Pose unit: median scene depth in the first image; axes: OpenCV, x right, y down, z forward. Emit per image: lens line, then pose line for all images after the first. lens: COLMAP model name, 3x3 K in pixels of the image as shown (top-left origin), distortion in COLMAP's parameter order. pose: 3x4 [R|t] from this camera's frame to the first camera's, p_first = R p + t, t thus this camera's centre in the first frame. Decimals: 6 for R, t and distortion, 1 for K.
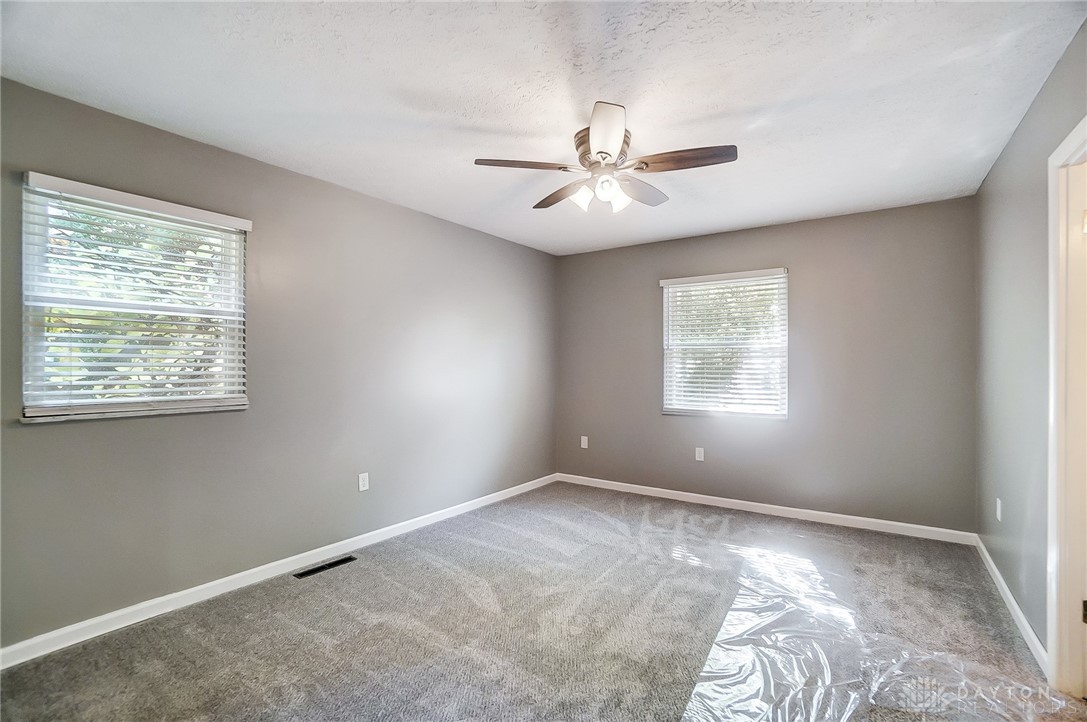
lens RADIAL K [[489.3, 0, 543.5], [0, 489.3, 361.0], [0, 0, 1]] dist [-0.062496, 0.024242]
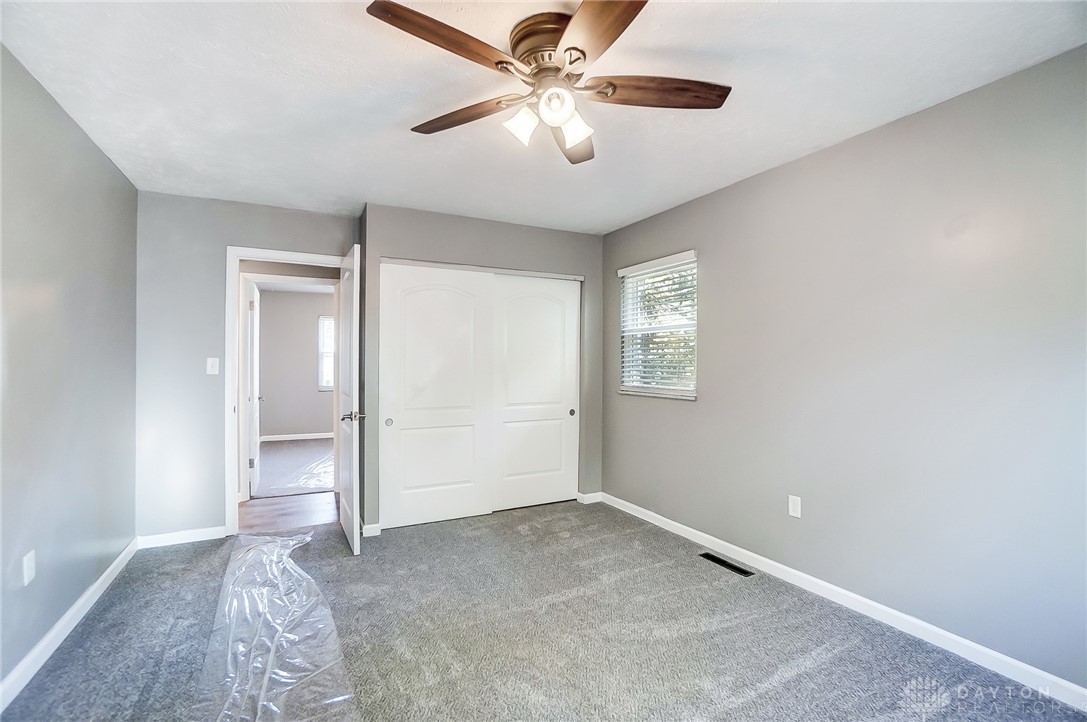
lens RADIAL K [[489.3, 0, 543.5], [0, 489.3, 361.0], [0, 0, 1]] dist [-0.062496, 0.024242]
pose [[-0.450543, -0.002983, -0.892750, 0.653331], [-0.000168, 0.999995, -0.003257, 0.000724], [0.892755, -0.001318, -0.450541, 1.142343]]
